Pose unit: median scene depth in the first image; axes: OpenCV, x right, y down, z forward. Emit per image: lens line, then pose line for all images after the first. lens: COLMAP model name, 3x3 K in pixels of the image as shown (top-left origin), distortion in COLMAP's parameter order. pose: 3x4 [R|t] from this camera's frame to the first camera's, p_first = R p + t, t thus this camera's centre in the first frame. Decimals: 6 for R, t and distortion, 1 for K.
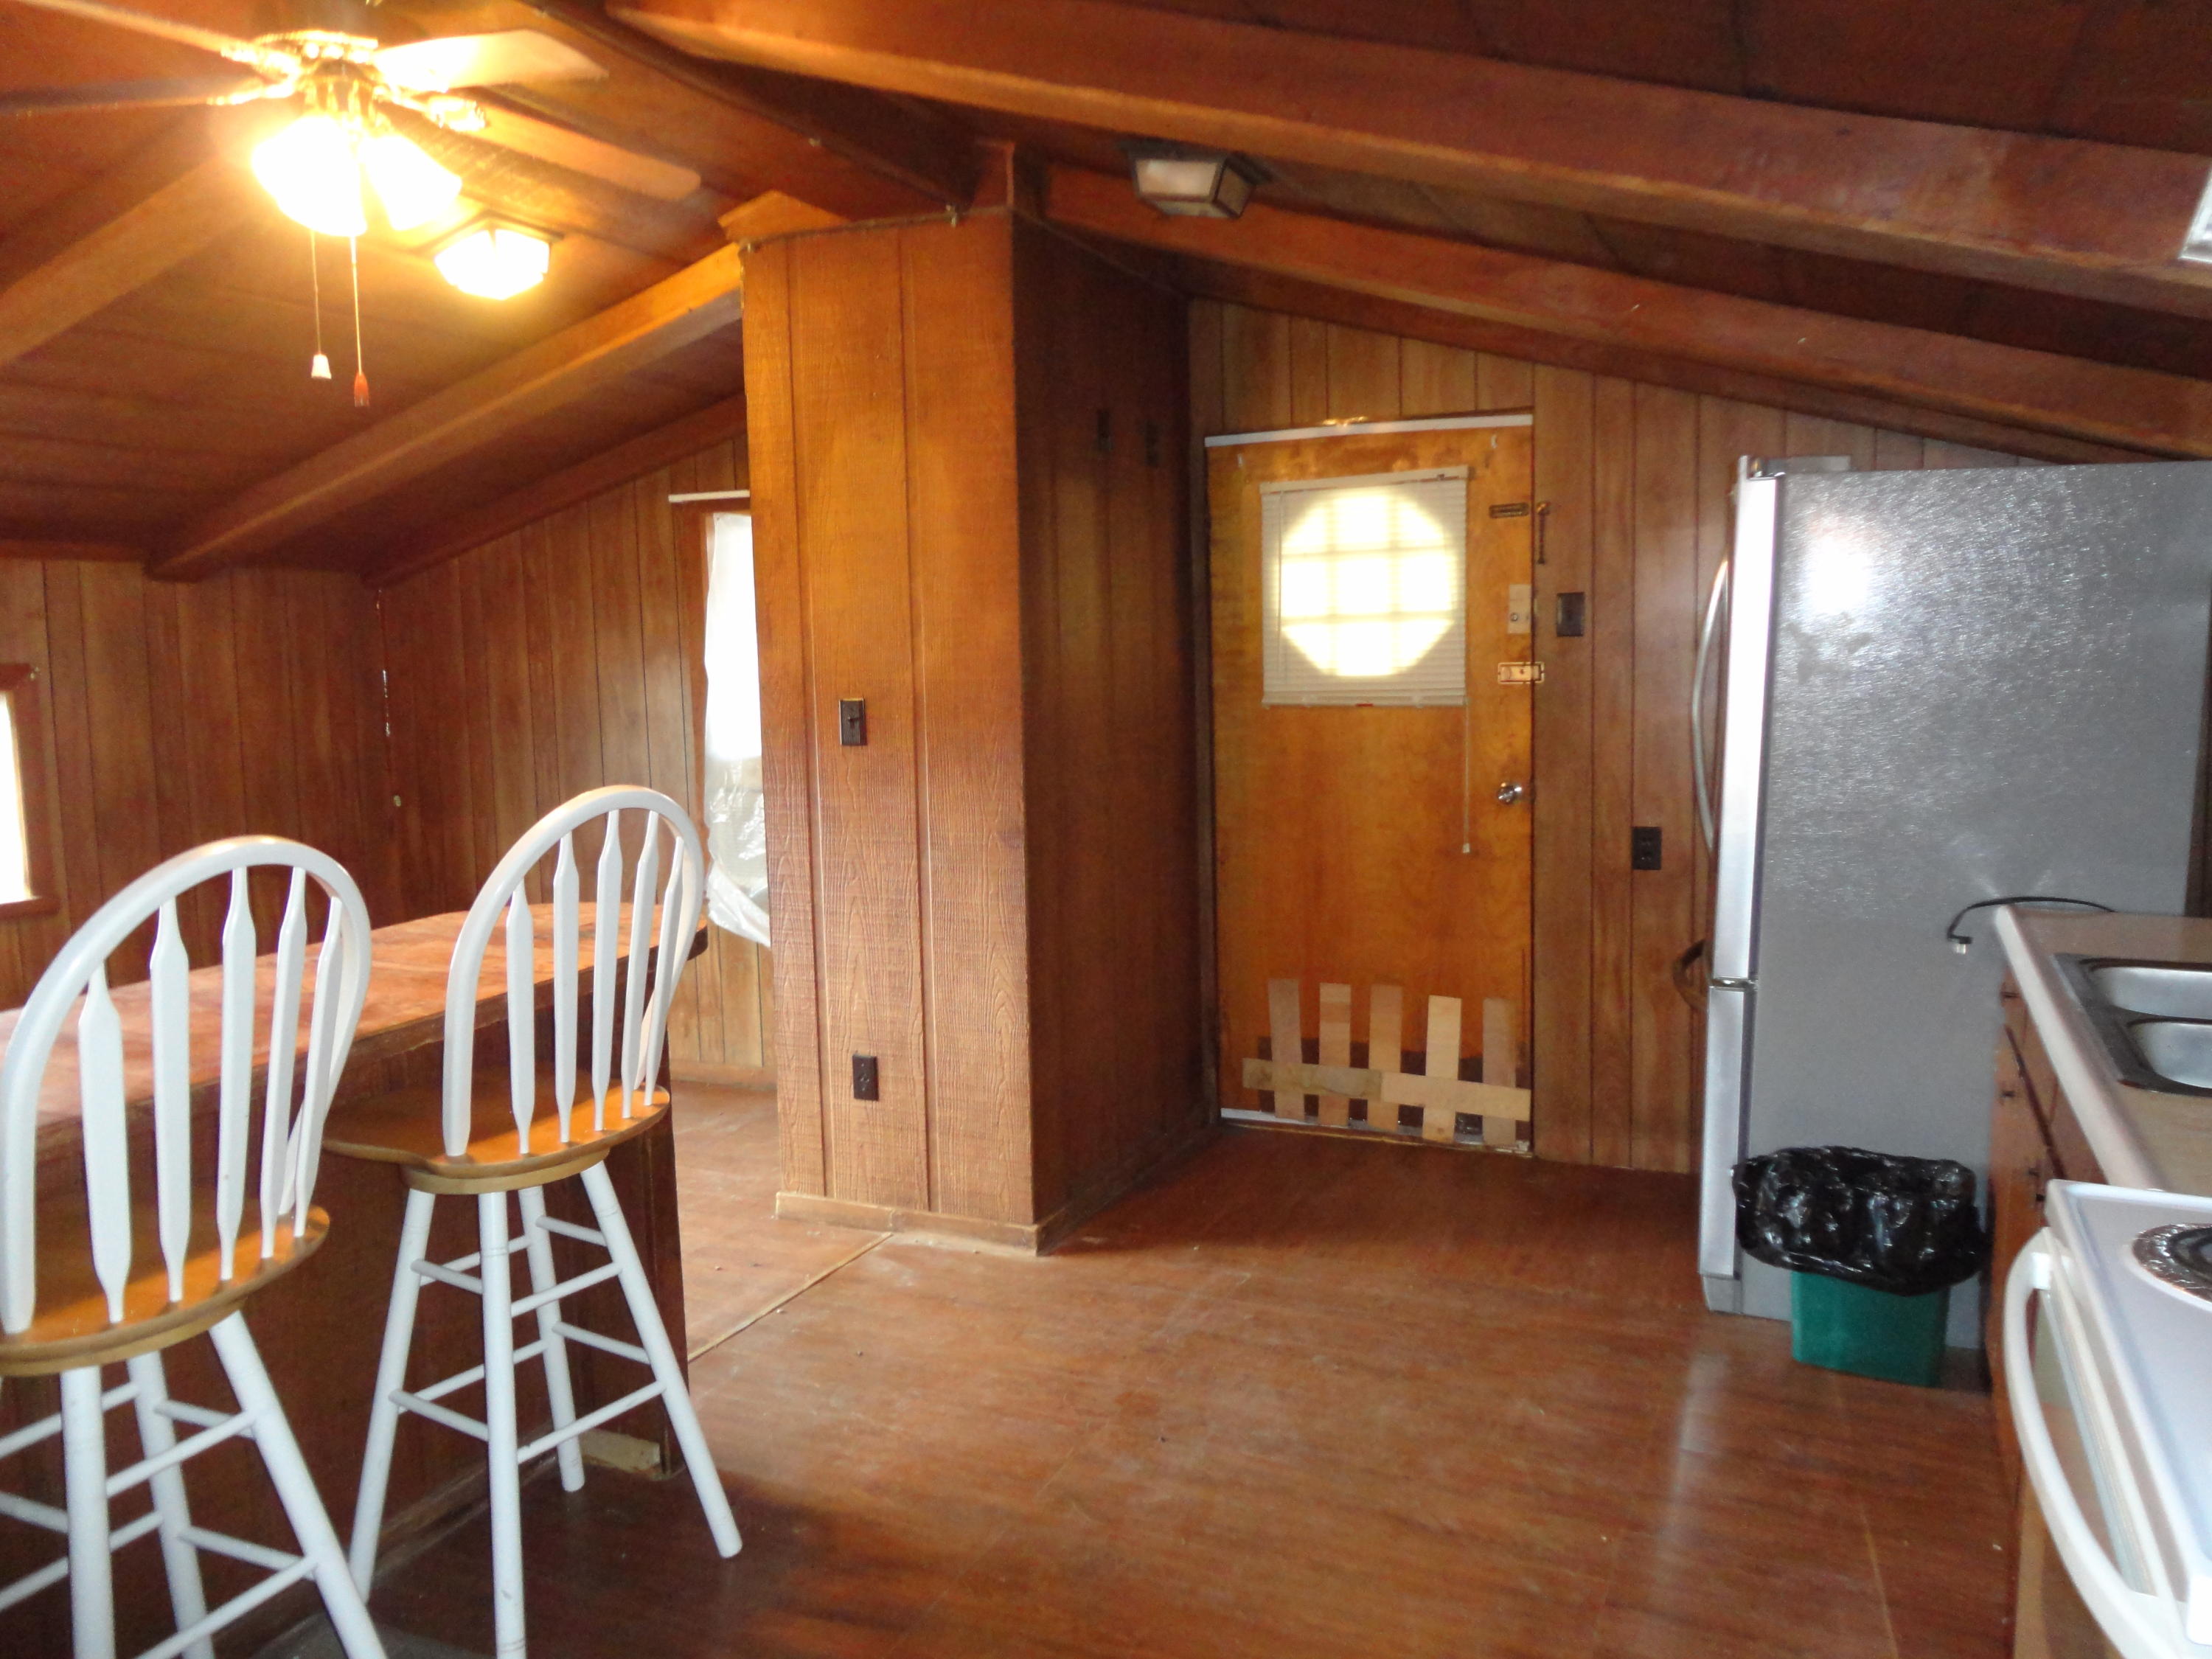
lens RADIAL K [[1621.6, 0, 1113.0], [0, 1621.6, 833.6], [0, 0, 1]] dist [-0.007834, 0.003002]
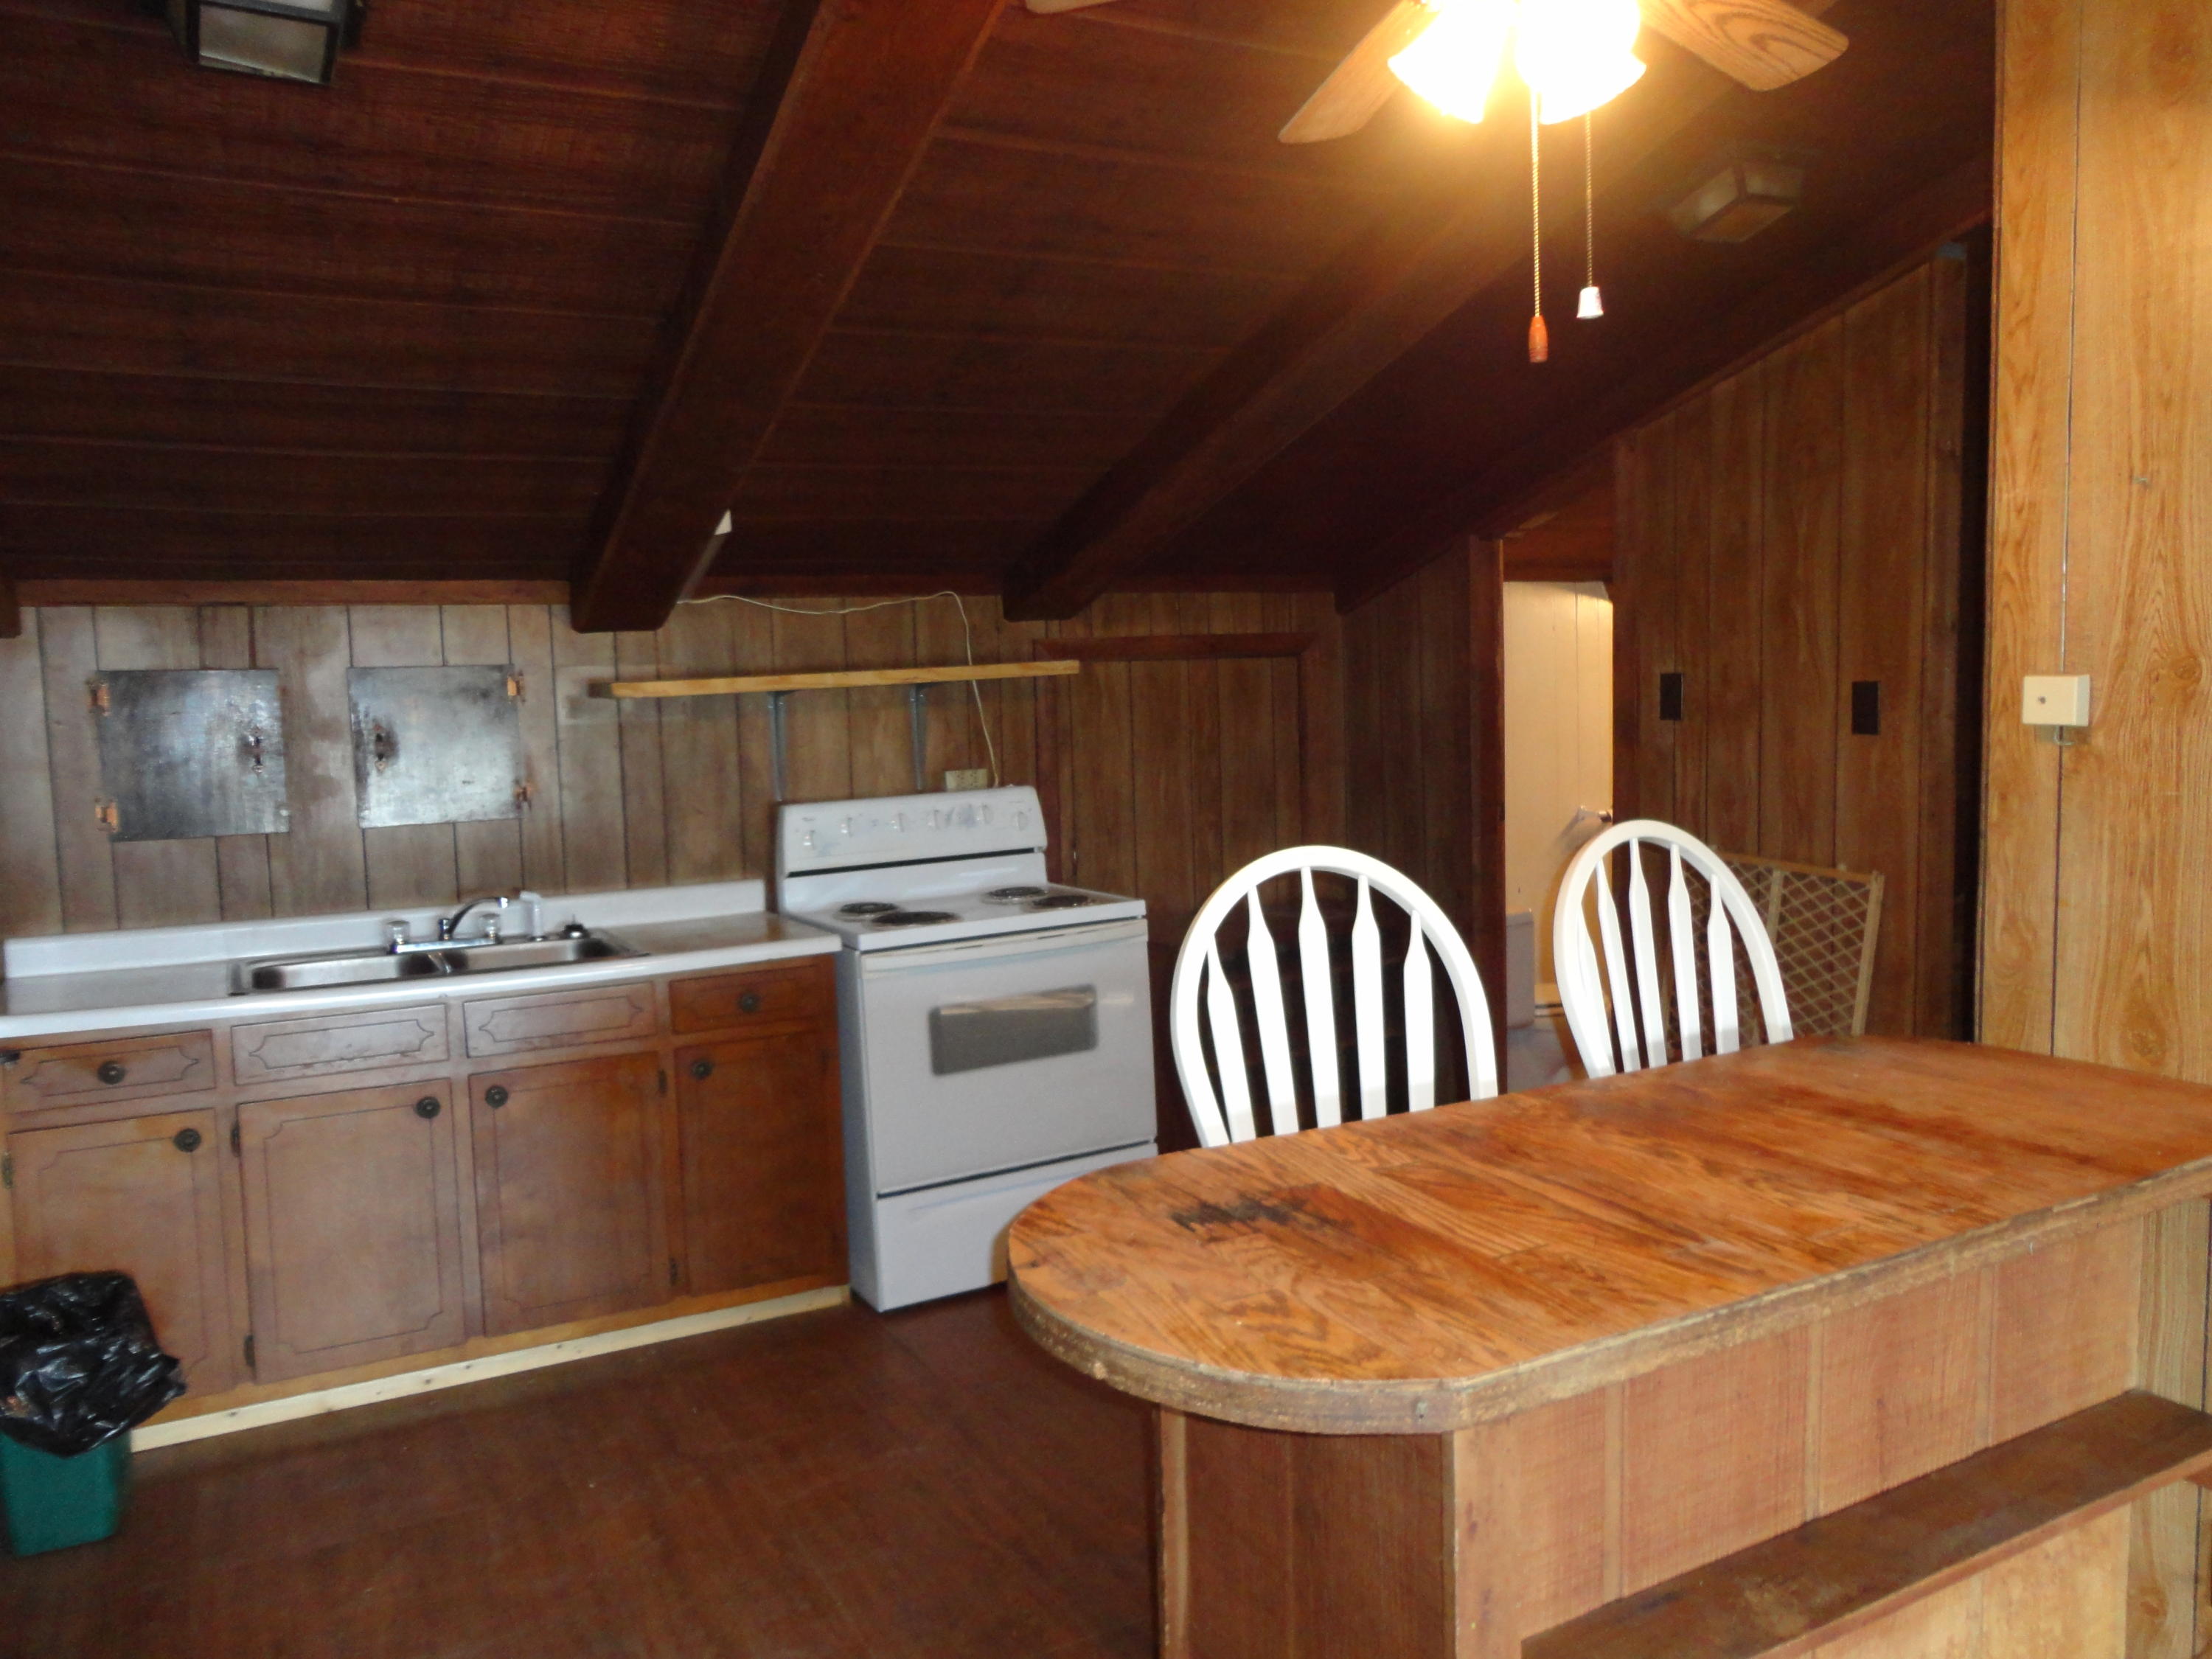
lens RADIAL K [[1587.9, 0, 1105.9], [0, 1587.9, 842.2], [0, 0, 1]] dist [-0.016878, 0.003644]
pose [[-0.792852, -0.021415, 0.609038, -0.406836], [0.114557, 0.976329, 0.183462, -0.112403], [-0.598550, 0.215228, -0.771631, 0.939768]]
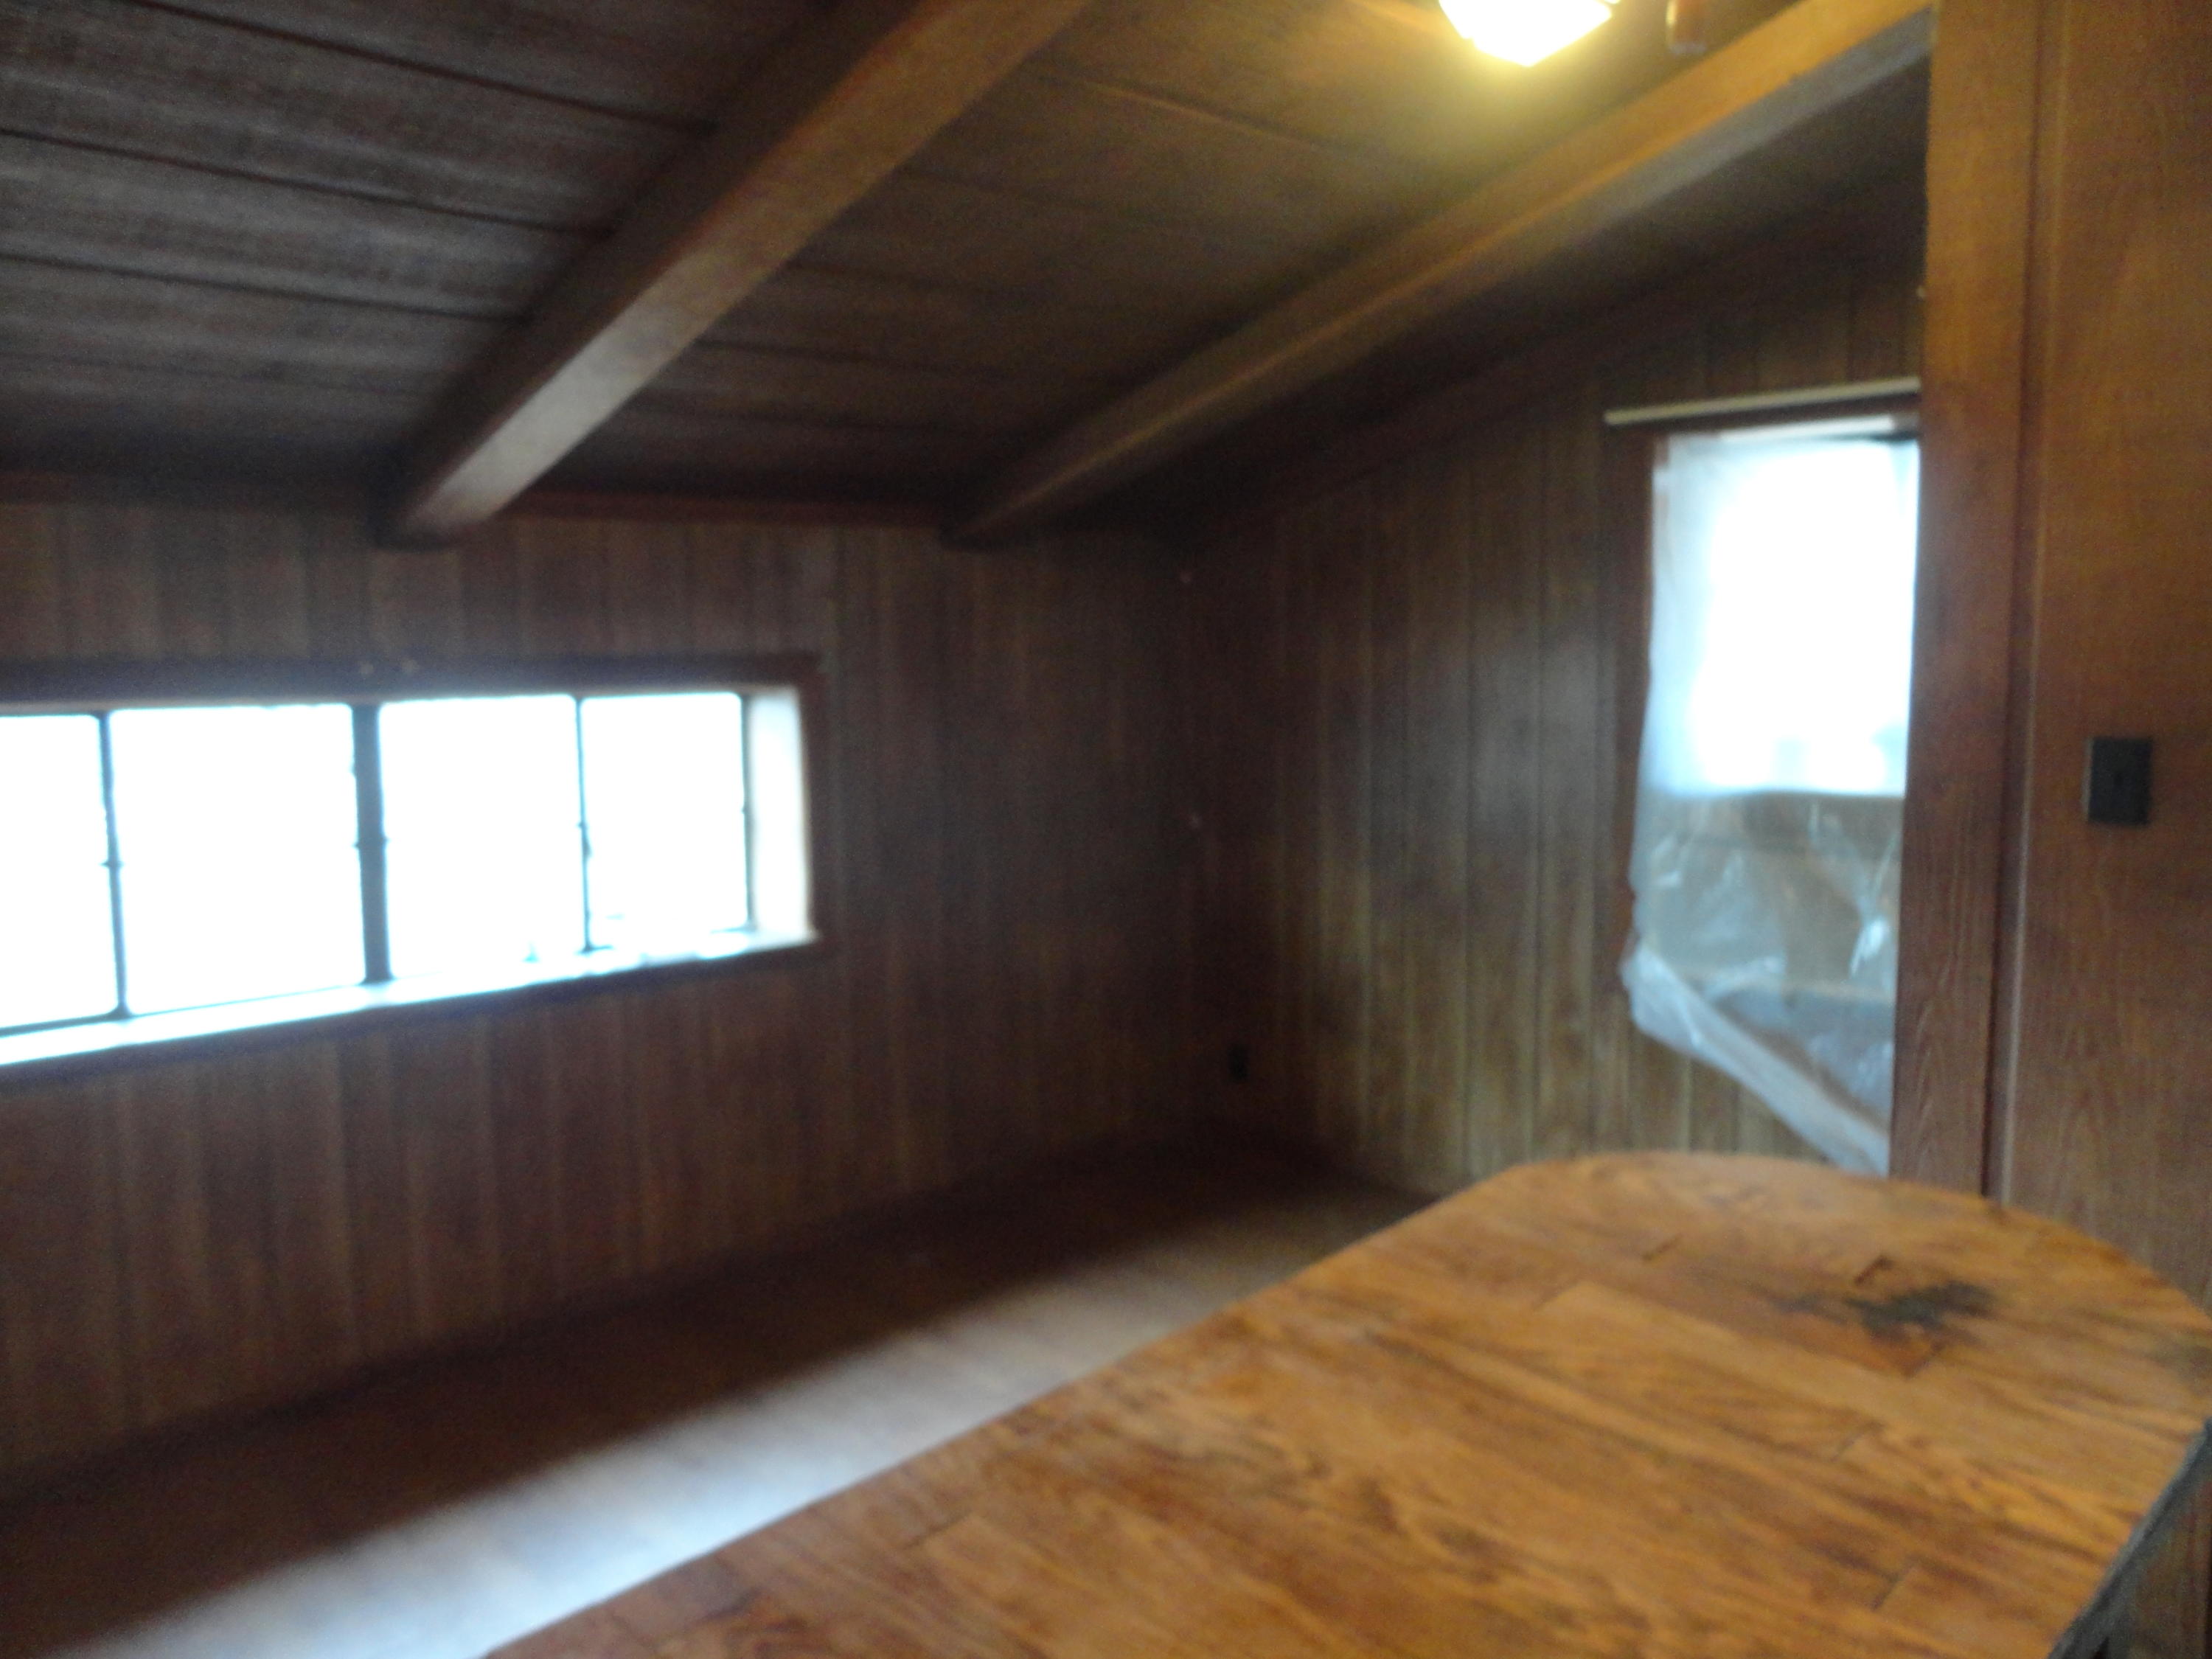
lens RADIAL K [[1584.8, 0, 1109.2], [0, 1584.8, 837.5], [0, 0, 1]] dist [-0.017092, 0.007578]
pose [[0.924069, 0.047911, -0.379212, -0.241490], [-0.038482, 0.998734, 0.032411, -0.047275], [0.380284, -0.015358, 0.924742, 0.335416]]
